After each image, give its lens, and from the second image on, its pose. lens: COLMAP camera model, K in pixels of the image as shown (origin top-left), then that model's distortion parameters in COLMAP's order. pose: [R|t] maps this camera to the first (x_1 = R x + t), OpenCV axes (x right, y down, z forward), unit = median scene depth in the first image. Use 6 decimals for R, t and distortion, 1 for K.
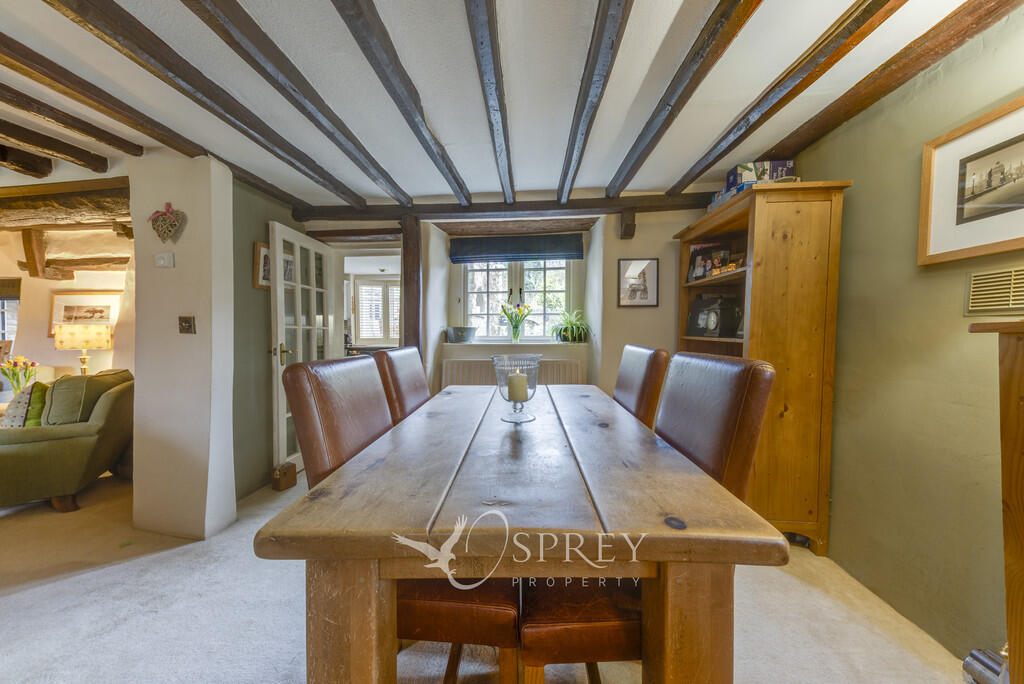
lens RADIAL K [[362.2, 0, 512.0], [0, 362.2, 342.0], [0, 0, 1]] dist [-0.000581, -0.000277]
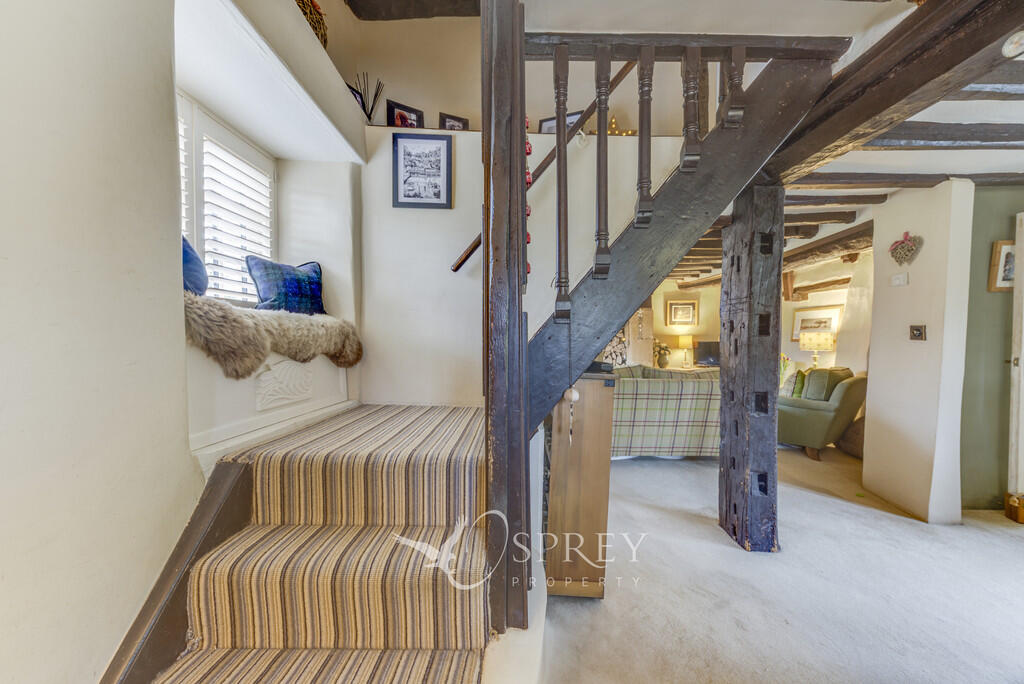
lens RADIAL K [[373.1, 0, 512.0], [0, 373.1, 342.0], [0, 0, 1]] dist [0.000234, -0.000279]
pose [[0.086145, 0.017894, -0.996122, 0.167141], [-0.034387, 0.999296, 0.014978, 0.008849], [0.995689, 0.032963, 0.086700, -0.366012]]
